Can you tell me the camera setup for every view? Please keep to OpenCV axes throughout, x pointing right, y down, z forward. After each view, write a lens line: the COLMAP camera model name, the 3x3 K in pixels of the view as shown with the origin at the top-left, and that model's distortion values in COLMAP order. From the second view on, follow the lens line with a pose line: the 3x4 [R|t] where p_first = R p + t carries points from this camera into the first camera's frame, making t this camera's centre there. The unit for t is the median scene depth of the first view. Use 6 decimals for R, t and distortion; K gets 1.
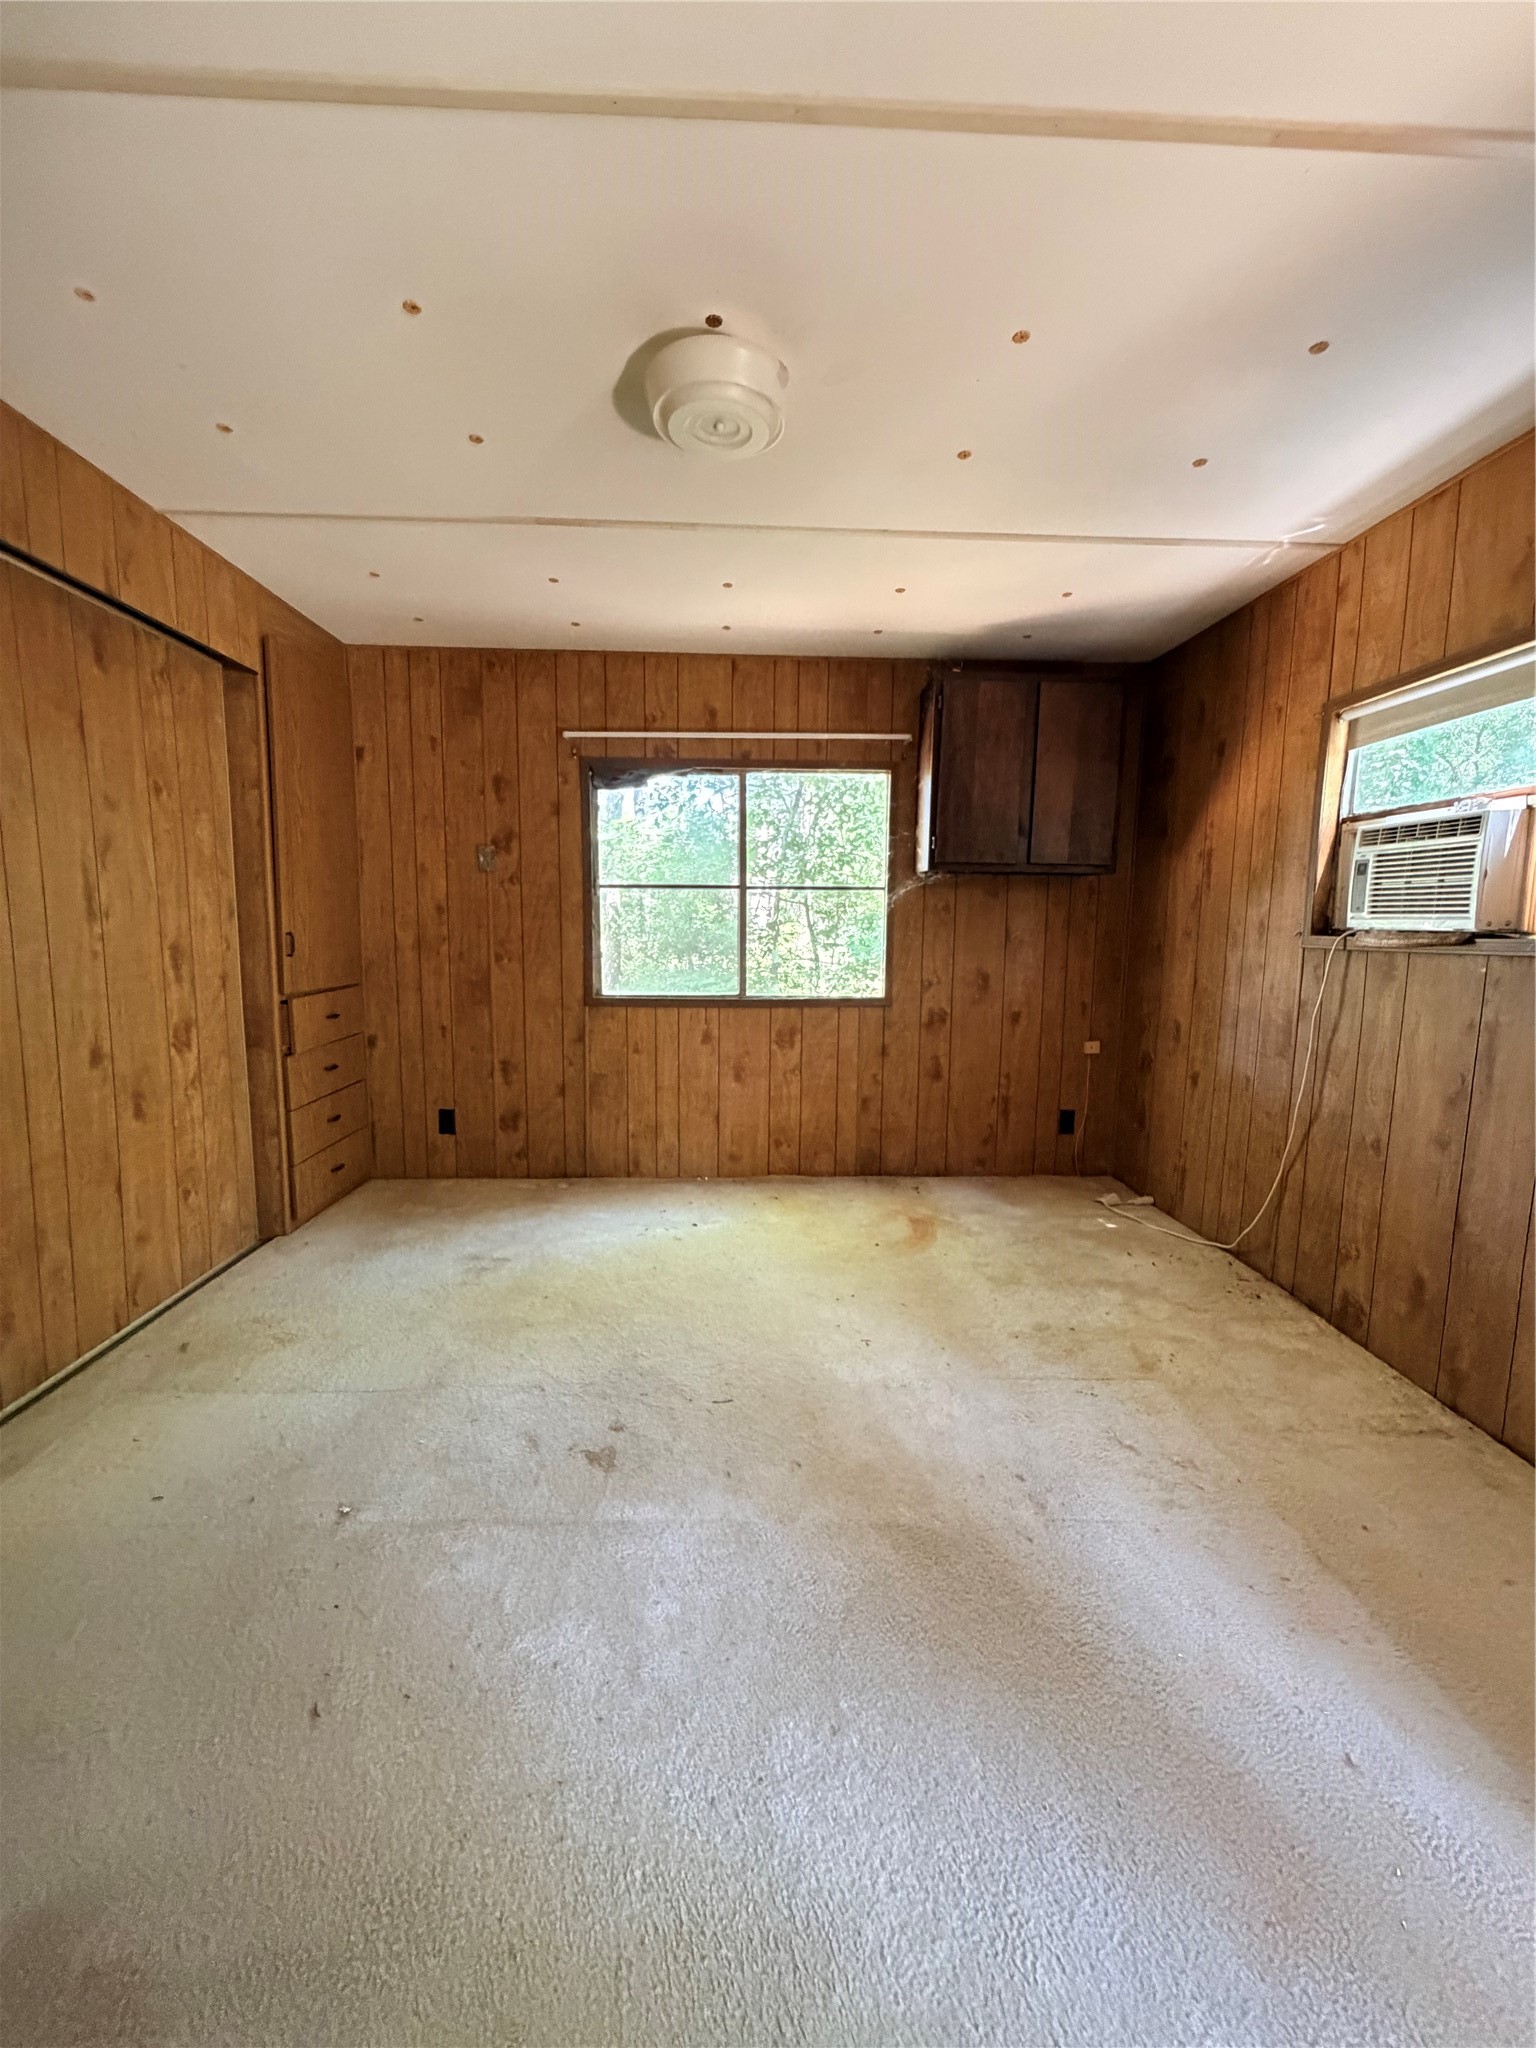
lens RADIAL K [[818.9, 0, 766.5], [0, 818.9, 1015.6], [0, 0, 1]] dist [0.000269, 0.000070]
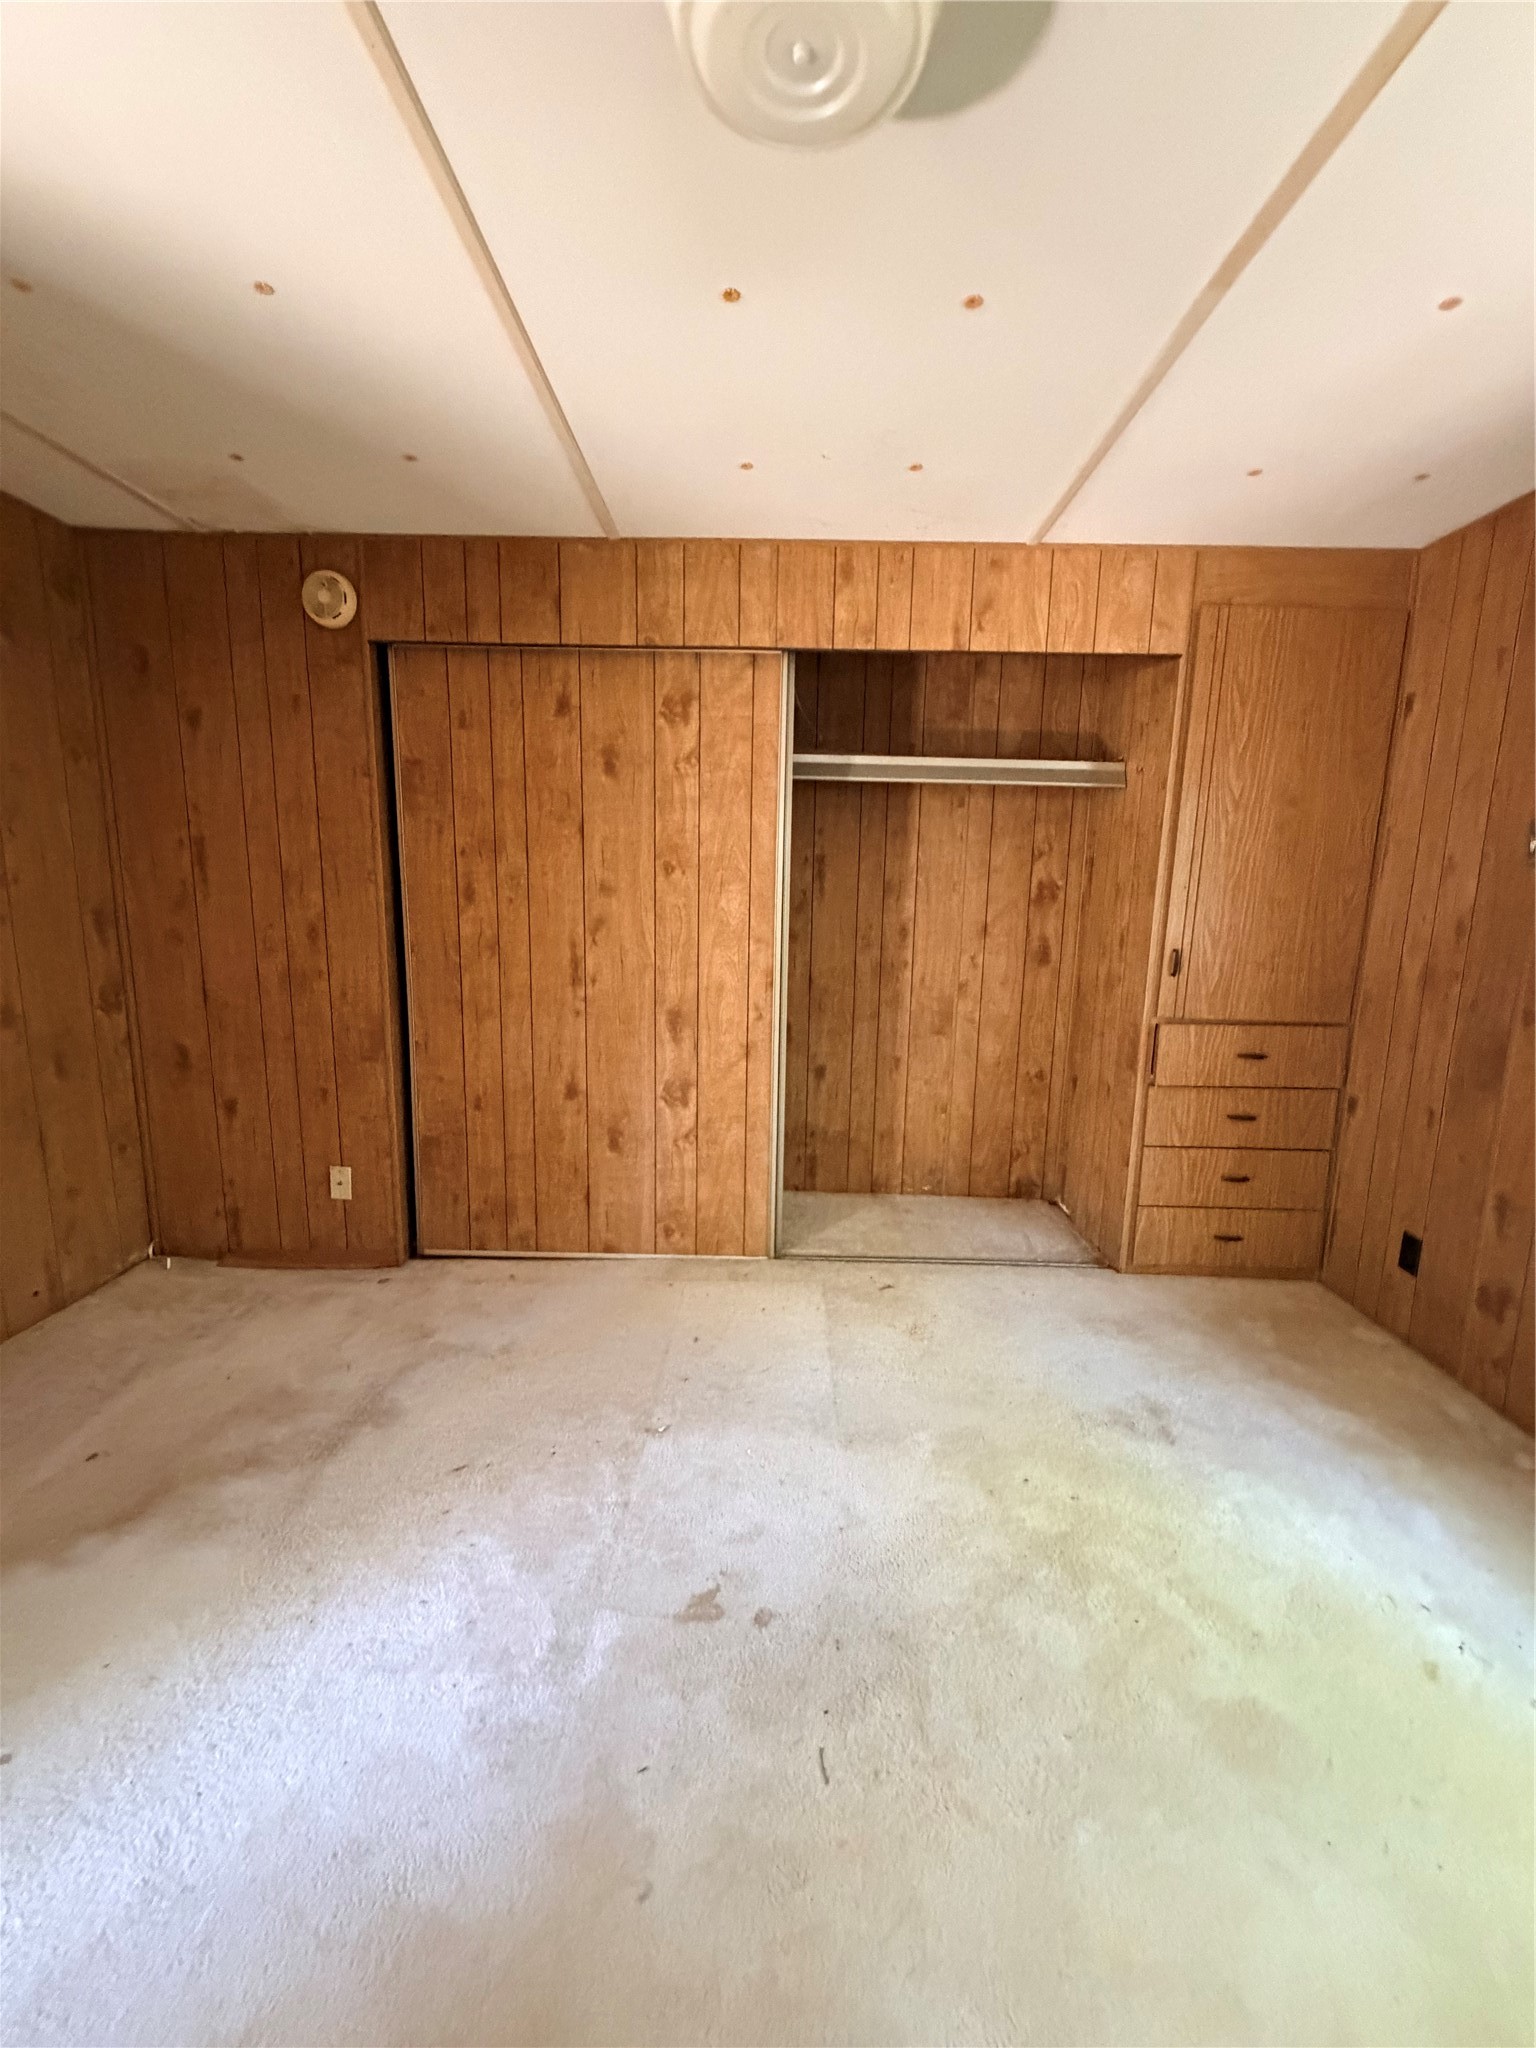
lens RADIAL K [[818.9, 0, 766.5], [0, 818.9, 1015.6], [0, 0, 1]] dist [0.000269, 0.000070]
pose [[-0.073608, 0.149612, -0.986001, 0.293284], [-0.121759, 0.979939, 0.157782, -0.107260], [0.989827, 0.131669, -0.053915, 0.561286]]
